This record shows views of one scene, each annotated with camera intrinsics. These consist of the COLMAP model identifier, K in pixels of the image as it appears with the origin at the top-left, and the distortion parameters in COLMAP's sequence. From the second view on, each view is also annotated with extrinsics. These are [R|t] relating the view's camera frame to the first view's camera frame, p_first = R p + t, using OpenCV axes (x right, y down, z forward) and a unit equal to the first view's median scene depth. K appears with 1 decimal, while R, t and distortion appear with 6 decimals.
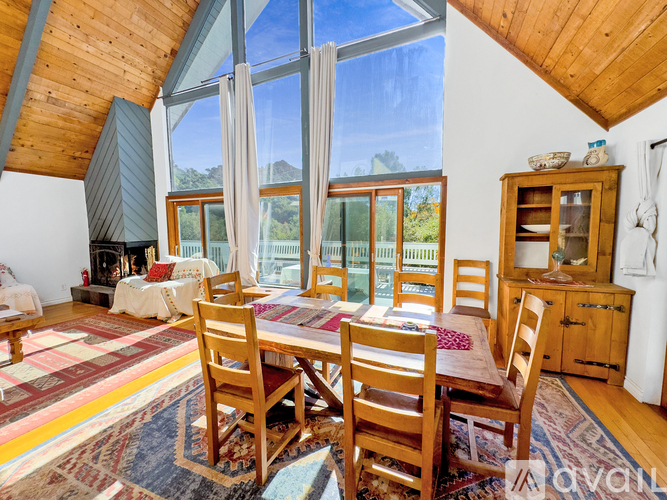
lens RADIAL K [[271.6, 0, 333.5], [0, 271.6, 250.0], [0, 0, 1]] dist [0.000520, 0.000064]
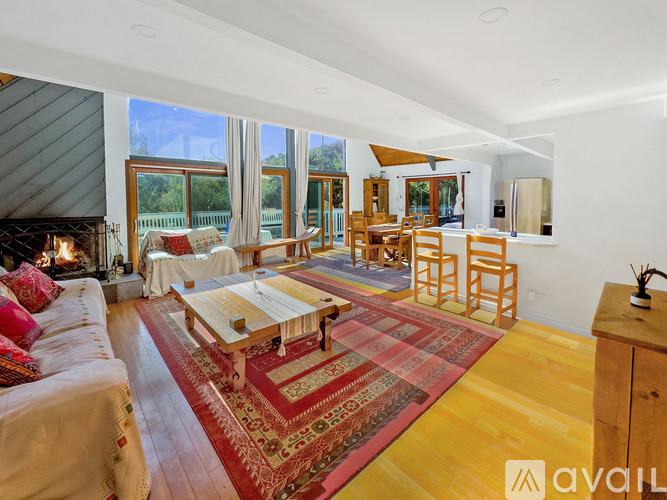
lens RADIAL K [[271.6, 0, 333.5], [0, 271.6, 250.0], [0, 0, 1]] dist [0.000520, 0.000064]
pose [[0.413920, -0.164752, 0.895280, -1.959471], [0.085353, 0.986177, 0.142018, 0.017916], [-0.906303, 0.017631, 0.422261, 0.140901]]
